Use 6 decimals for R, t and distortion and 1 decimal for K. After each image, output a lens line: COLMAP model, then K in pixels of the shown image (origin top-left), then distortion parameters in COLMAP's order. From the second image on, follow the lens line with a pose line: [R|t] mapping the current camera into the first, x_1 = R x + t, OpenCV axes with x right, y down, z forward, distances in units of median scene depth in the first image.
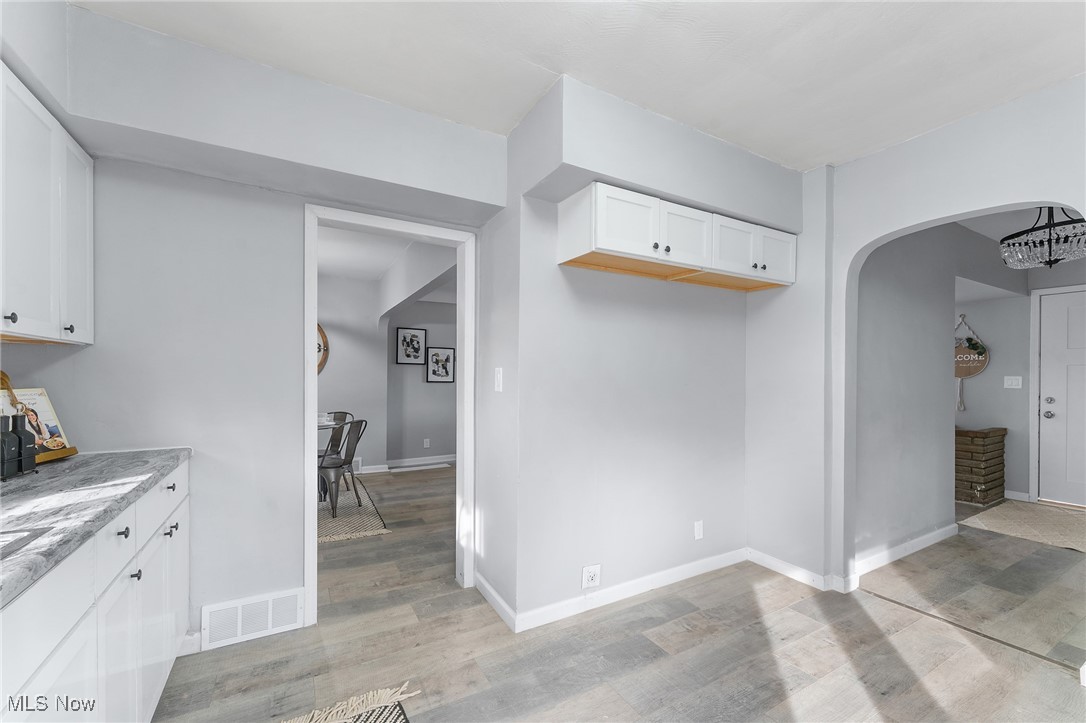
lens RADIAL K [[441.5, 0, 539.9], [0, 441.5, 377.3], [0, 0, 1]] dist [0.000280, 0.000068]
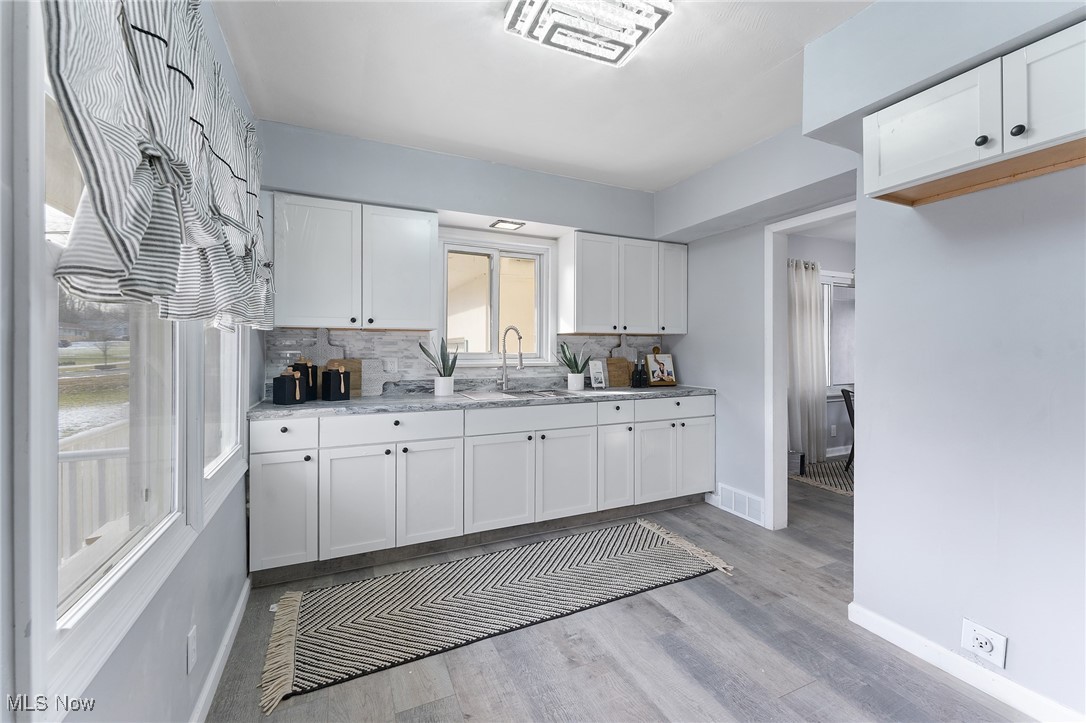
lens RADIAL K [[442.3, 0, 546.1], [0, 442.3, 347.7], [0, 0, 1]] dist [0.000013, 0.000018]
pose [[-0.084113, -0.009982, -0.996406, 1.127953], [-0.005997, 0.999937, -0.009511, 0.014934], [0.996438, 0.005176, -0.084167, 0.517317]]
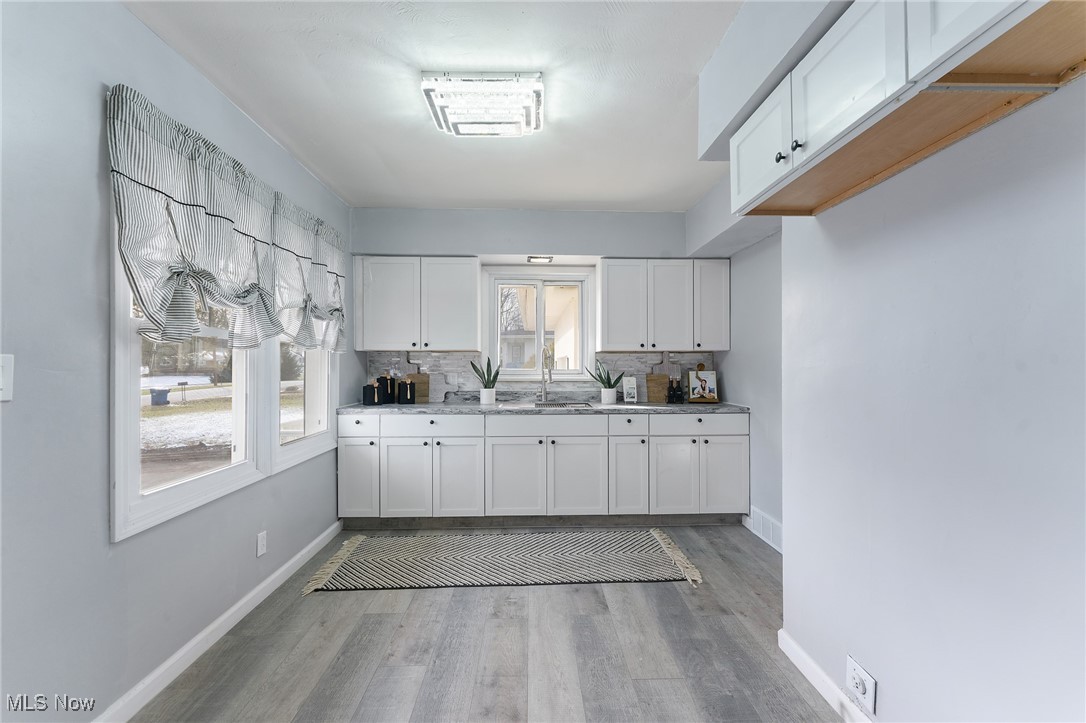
lens RADIAL K [[434.5, 0, 543.0], [0, 434.5, 361.5], [0, 0, 1]] dist [0.000184, -0.000119]
pose [[-0.467797, -0.016384, -0.883684, 1.158494], [-0.006818, 0.999865, -0.014929, 0.013386], [0.883810, -0.000959, -0.467846, 1.181750]]
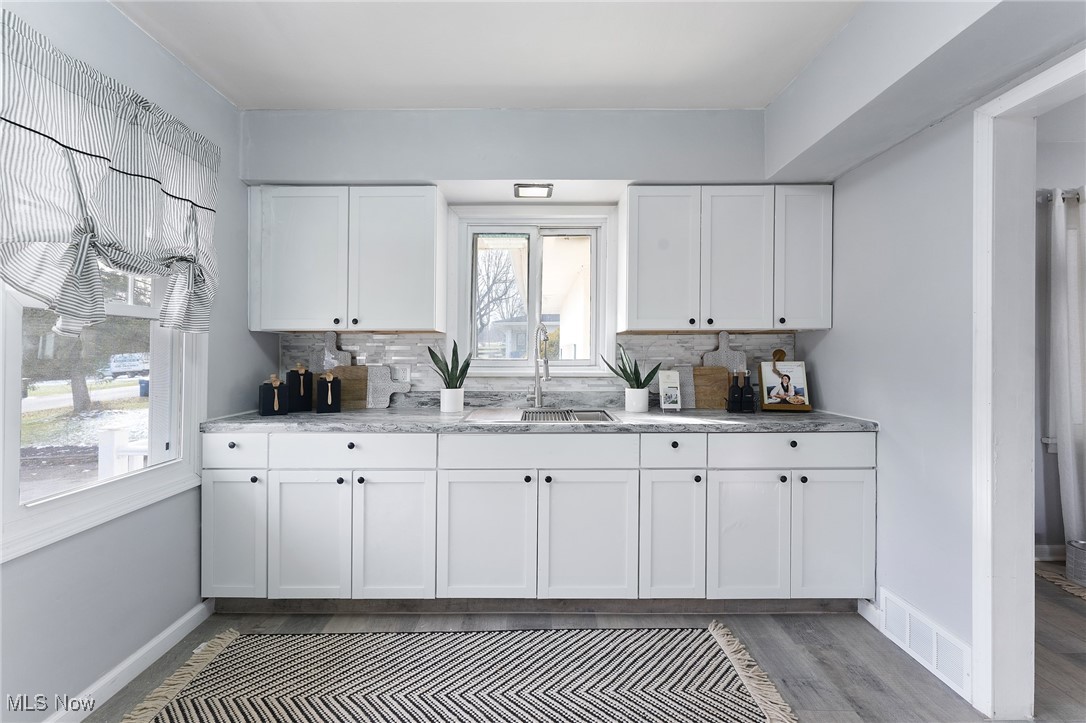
lens RADIAL K [[441.4, 0, 543.9], [0, 441.4, 355.2], [0, 0, 1]] dist [-0.001306, -0.000602]
pose [[-0.492531, -0.005142, -0.870279, 0.513382], [-0.005886, 0.999979, -0.002577, 0.011190], [0.870275, 0.003853, -0.492552, 0.911605]]
